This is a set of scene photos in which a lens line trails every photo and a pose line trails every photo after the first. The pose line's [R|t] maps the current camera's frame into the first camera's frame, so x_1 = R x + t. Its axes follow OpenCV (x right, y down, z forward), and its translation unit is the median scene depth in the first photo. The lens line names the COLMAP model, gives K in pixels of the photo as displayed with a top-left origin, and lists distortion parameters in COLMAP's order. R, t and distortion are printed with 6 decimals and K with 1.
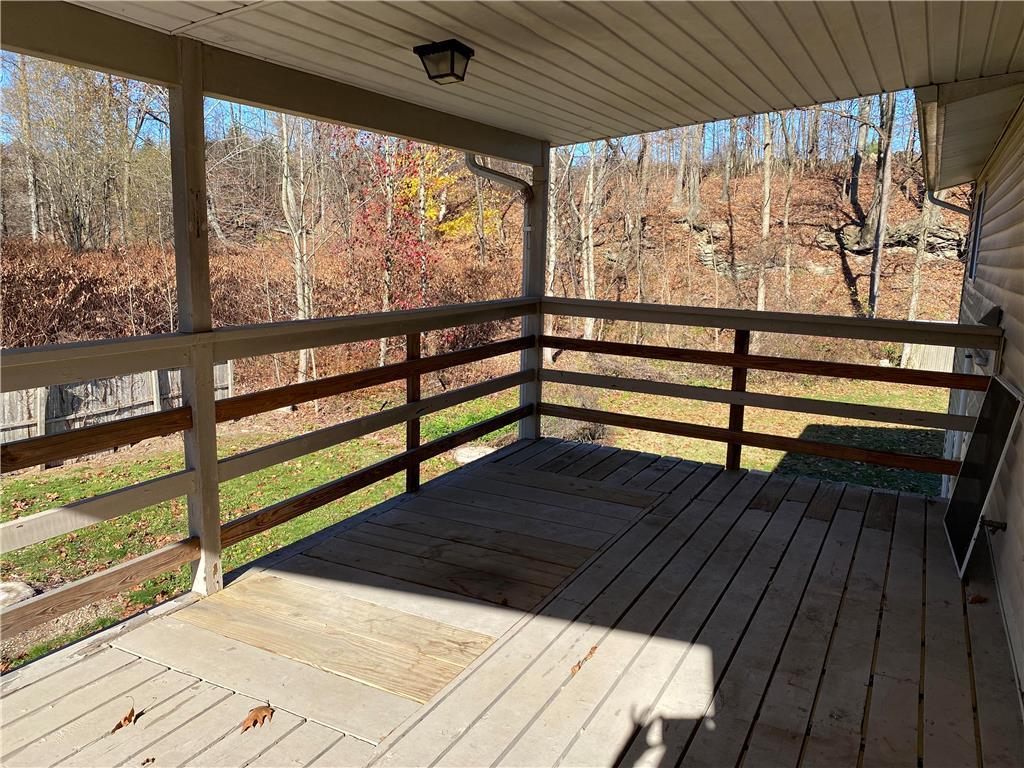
lens RADIAL K [[779.8, 0, 507.2], [0, 779.8, 375.5], [0, 0, 1]] dist [0.059842, -0.048977]
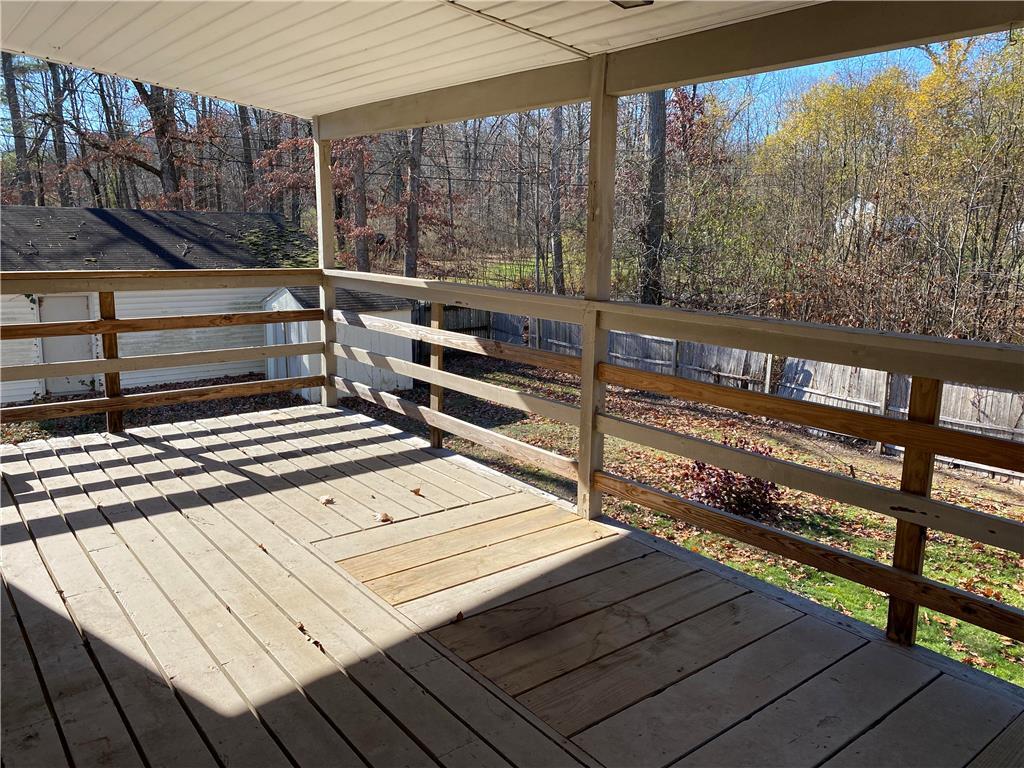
lens RADIAL K [[779.8, 0, 511.2], [0, 779.8, 384.3], [0, 0, 1]] dist [0.059842, -0.048977]
pose [[-0.384553, 0.159970, -0.909136, 0.491296], [-0.181701, 0.952485, 0.244454, -0.125676], [0.905043, 0.259197, -0.337214, 0.871422]]
